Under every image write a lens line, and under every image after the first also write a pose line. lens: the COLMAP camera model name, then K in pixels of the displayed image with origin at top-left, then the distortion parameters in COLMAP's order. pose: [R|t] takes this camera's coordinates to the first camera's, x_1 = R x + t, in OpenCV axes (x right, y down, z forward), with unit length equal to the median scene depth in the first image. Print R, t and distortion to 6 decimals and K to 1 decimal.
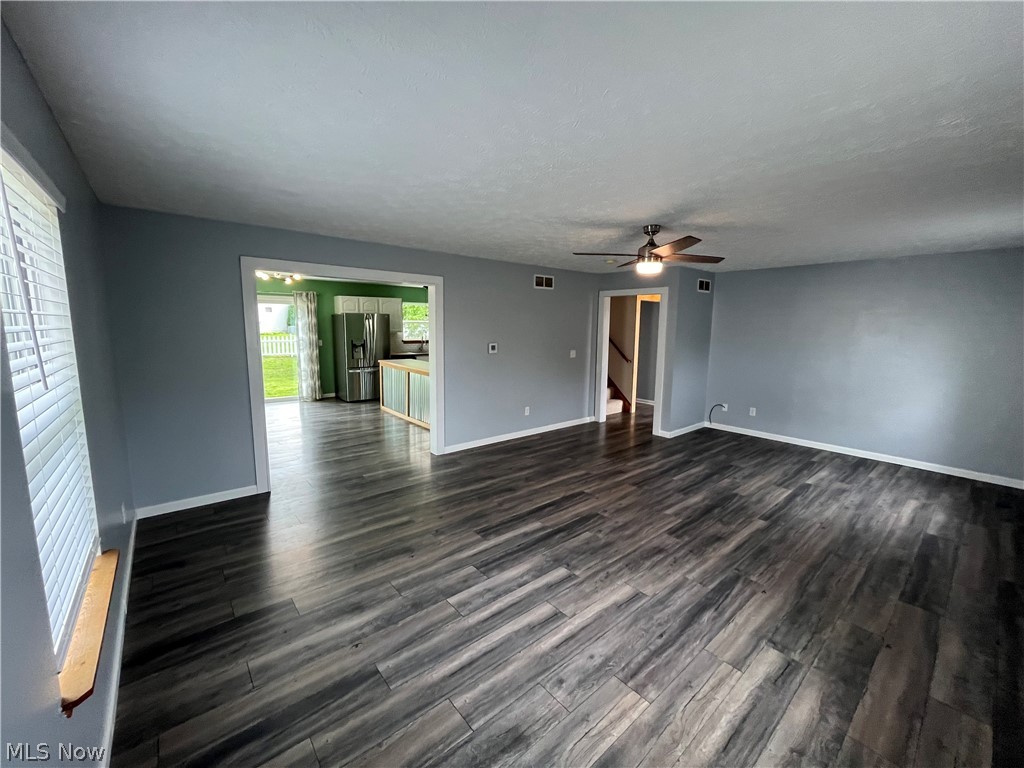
lens RADIAL K [[412.8, 0, 508.4], [0, 412.8, 382.4], [0, 0, 1]] dist [-0.002294, -0.000165]
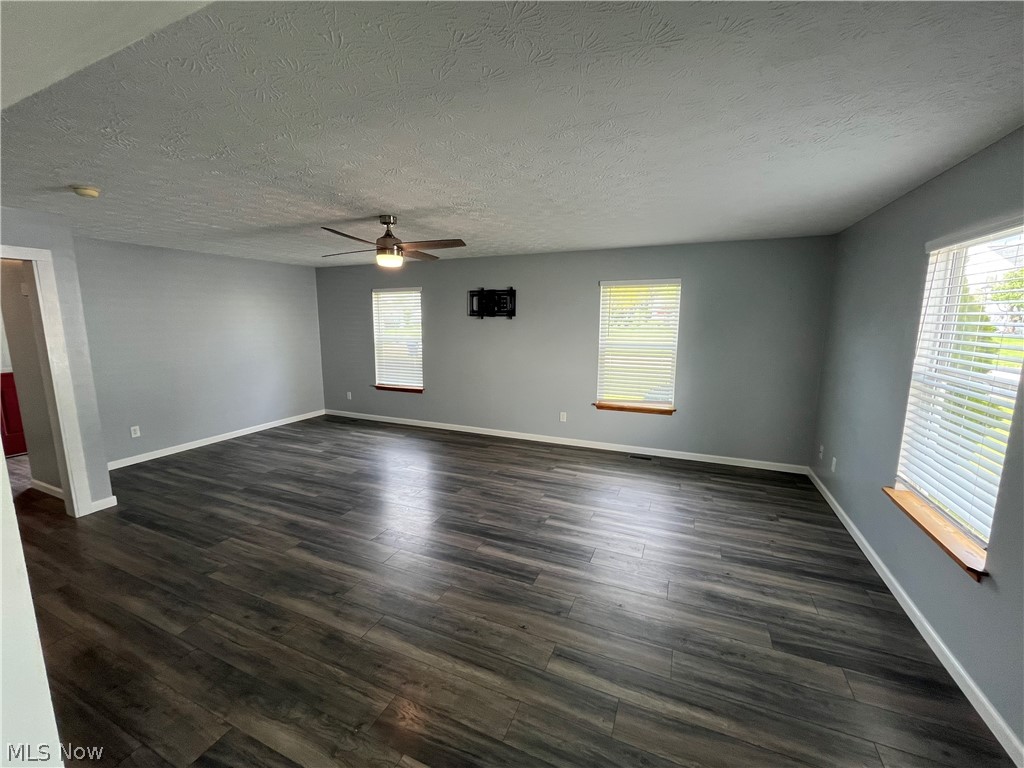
lens RADIAL K [[412.8, 0, 508.4], [0, 412.8, 382.4], [0, 0, 1]] dist [-0.002294, -0.000165]
pose [[-0.441891, -0.153801, 0.883786, -0.687444], [0.118480, 0.966556, 0.227445, -0.201529], [-0.889210, 0.205217, -0.408891, 1.239847]]
